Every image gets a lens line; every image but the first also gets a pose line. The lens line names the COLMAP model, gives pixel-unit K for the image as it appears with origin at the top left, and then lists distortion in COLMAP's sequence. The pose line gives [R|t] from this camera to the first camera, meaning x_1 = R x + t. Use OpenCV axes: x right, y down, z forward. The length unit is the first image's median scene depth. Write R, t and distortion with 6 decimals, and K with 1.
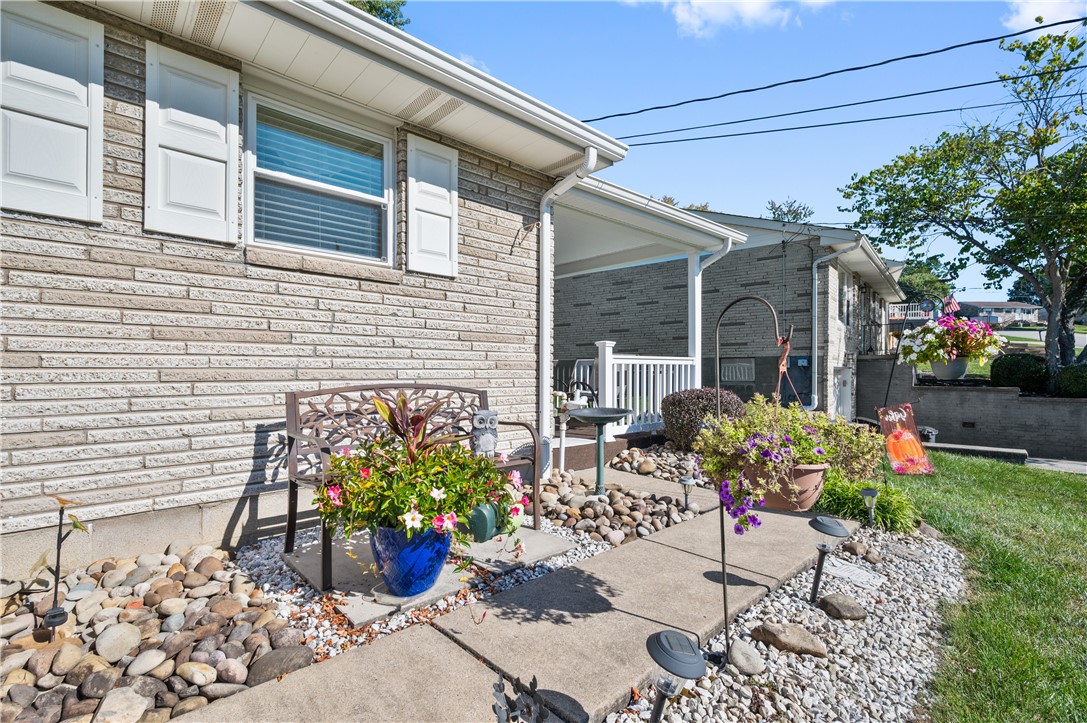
lens RADIAL K [[498.2, 0, 542.9], [0, 498.2, 365.5], [0, 0, 1]] dist [0.002502, 0.000135]
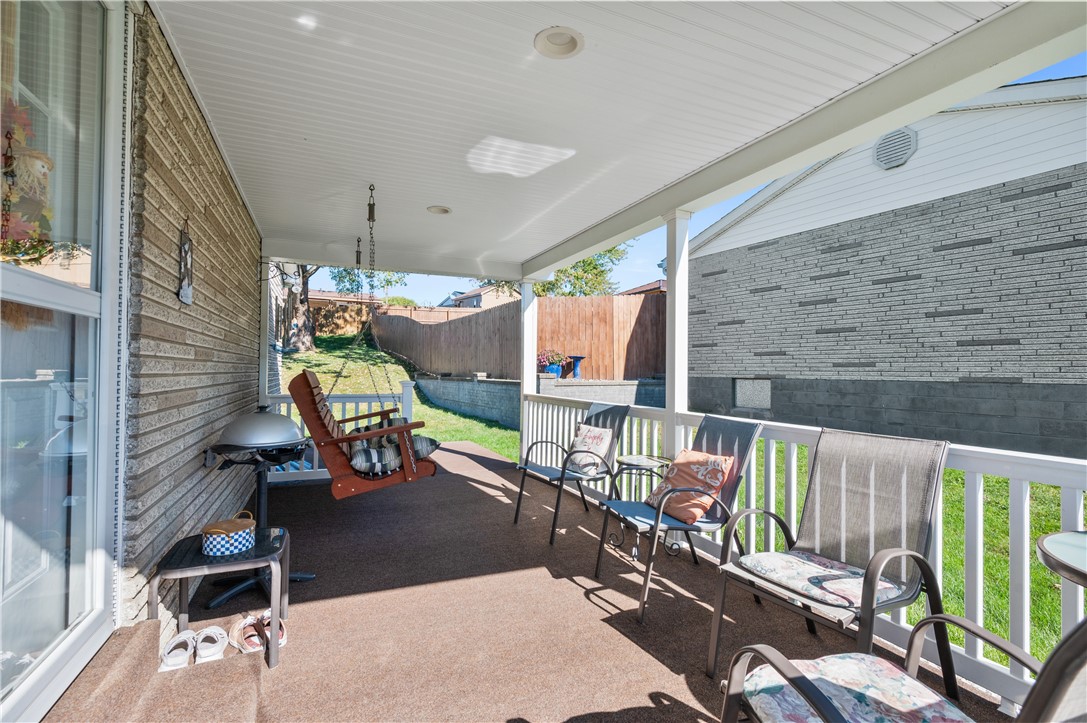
lens RADIAL K [[498.2, 0, 539.2], [0, 498.2, 363.1], [0, 0, 1]] dist [0.002502, 0.000135]
pose [[0.943069, 0.003709, -0.332577, 0.021810], [-0.005326, 0.999978, -0.003949, -0.028054], [0.332555, 0.005495, 0.943068, 0.342846]]
